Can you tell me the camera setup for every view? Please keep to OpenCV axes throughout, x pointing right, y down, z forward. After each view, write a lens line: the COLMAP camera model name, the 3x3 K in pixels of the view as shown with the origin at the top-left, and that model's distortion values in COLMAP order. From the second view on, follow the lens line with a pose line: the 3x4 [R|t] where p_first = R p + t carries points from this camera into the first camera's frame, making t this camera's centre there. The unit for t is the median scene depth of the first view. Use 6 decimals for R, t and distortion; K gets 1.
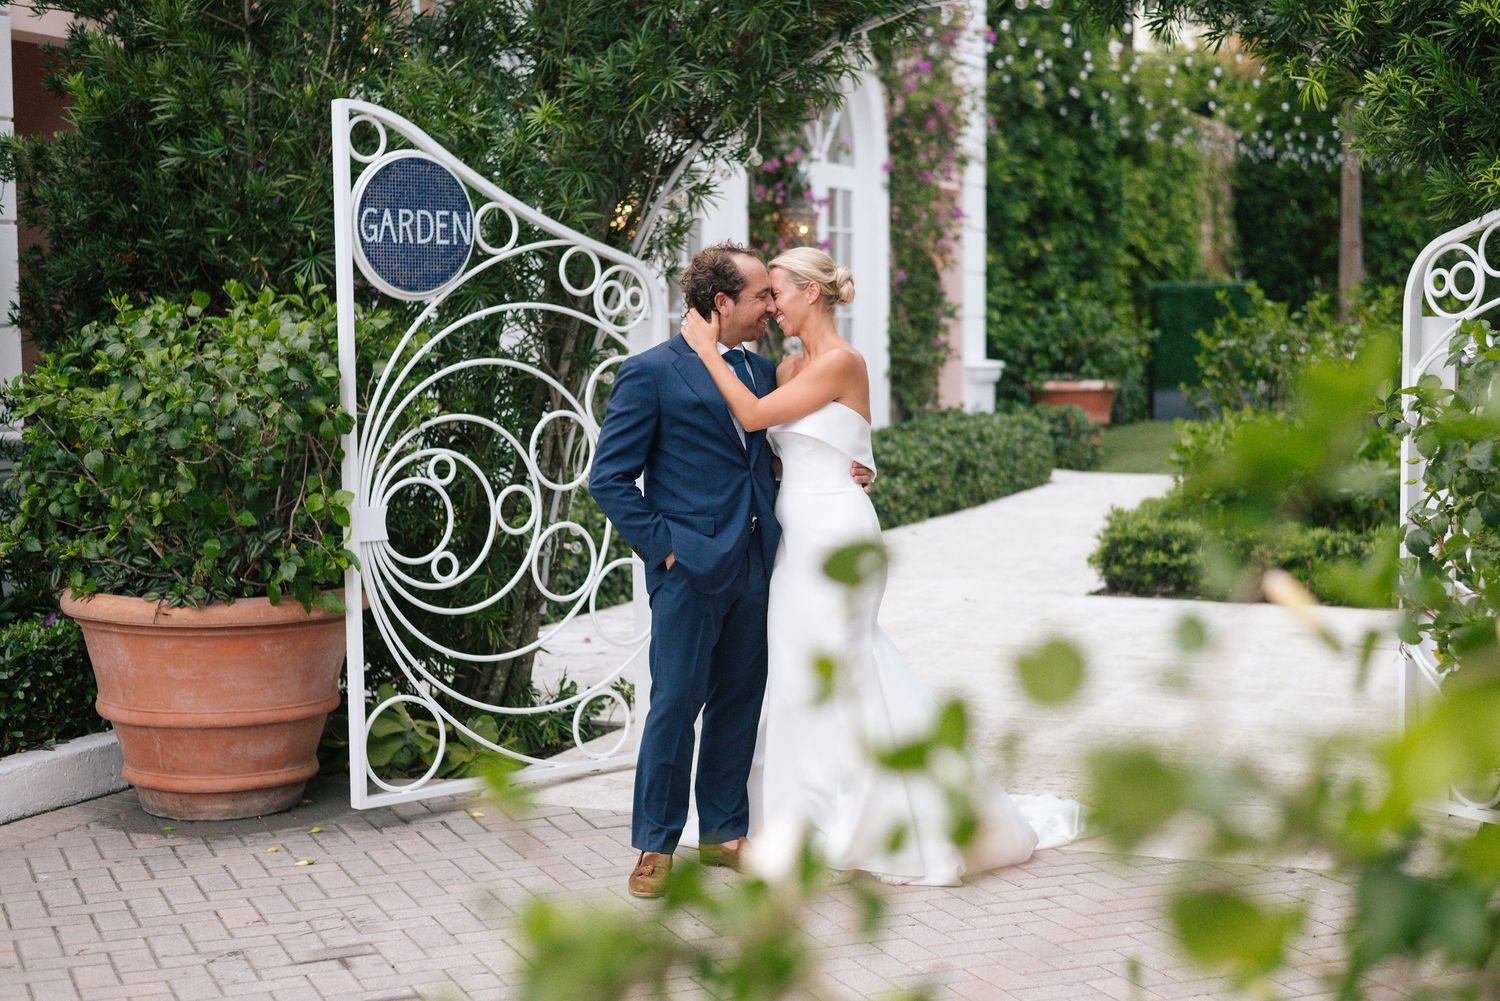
lens RADIAL K [[2156.9, 0, 750.0], [0, 2156.9, 500.5], [0, 0, 1]] dist [-0.000775, 0.021175]
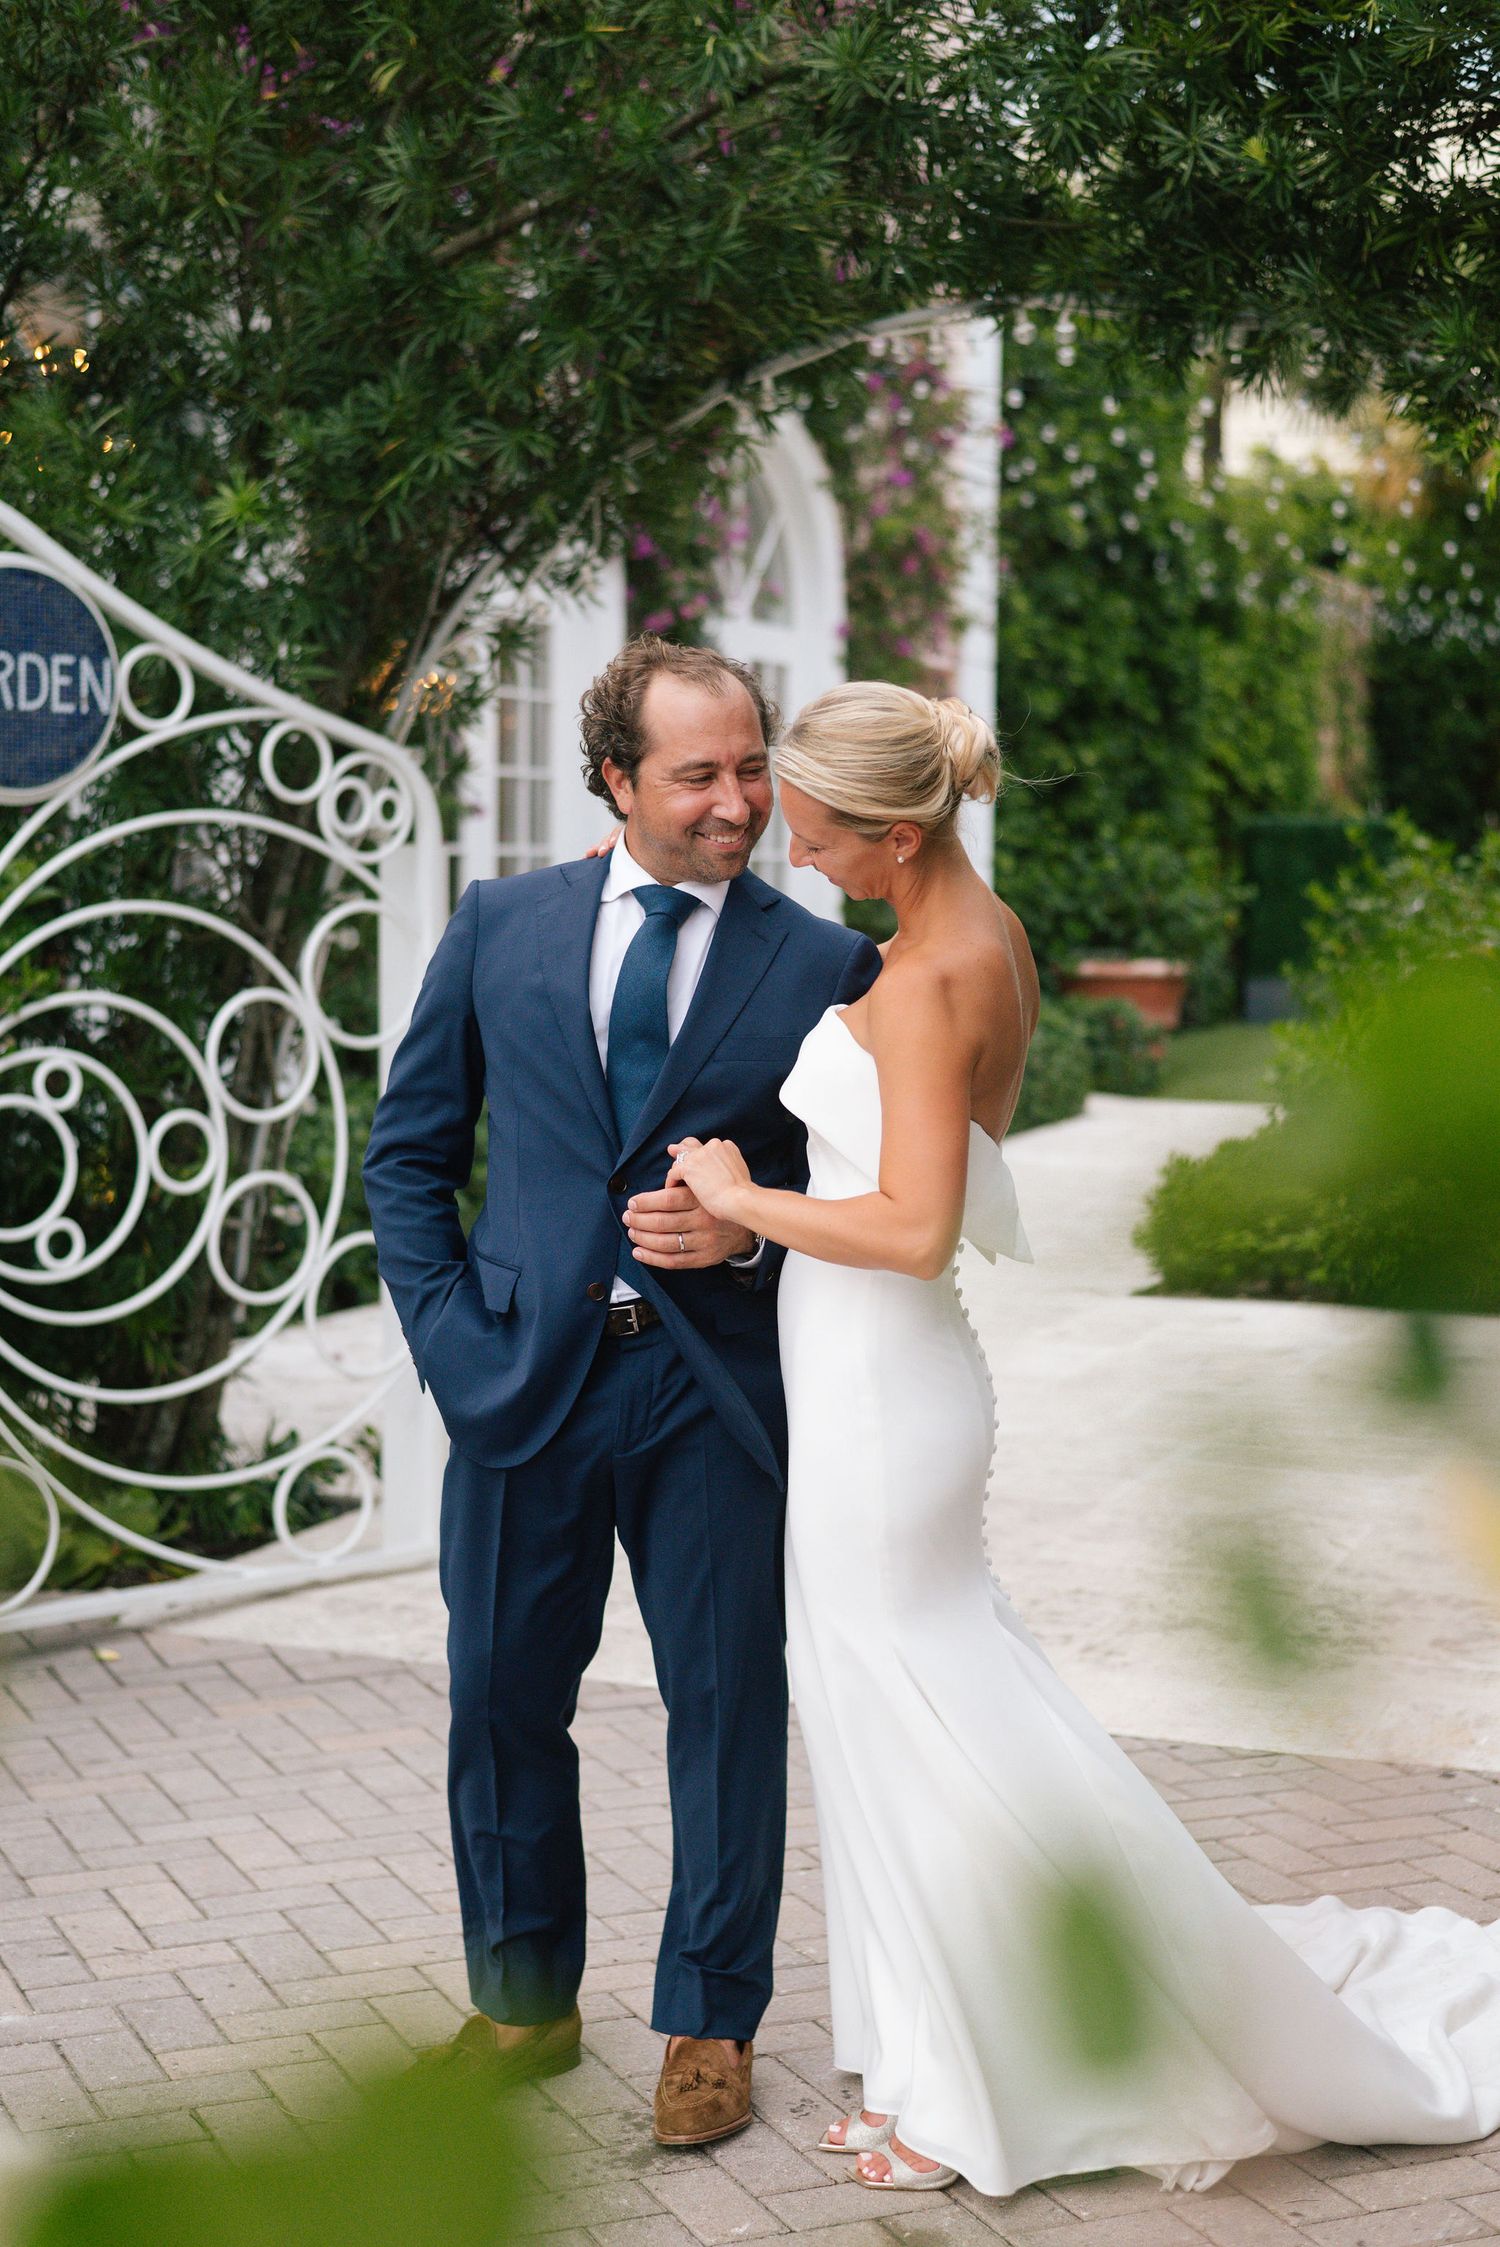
lens RADIAL K [[3144.9, 0, 716.4], [0, 3144.9, 1127.0], [0, 0, 1]] dist [-0.003711, 0.095138]
pose [[0.999761, 0.013333, 0.017331, 0.023049], [-0.013294, 0.999909, -0.002369, -0.002348], [-0.017361, 0.002138, 0.999847, 0.098636]]
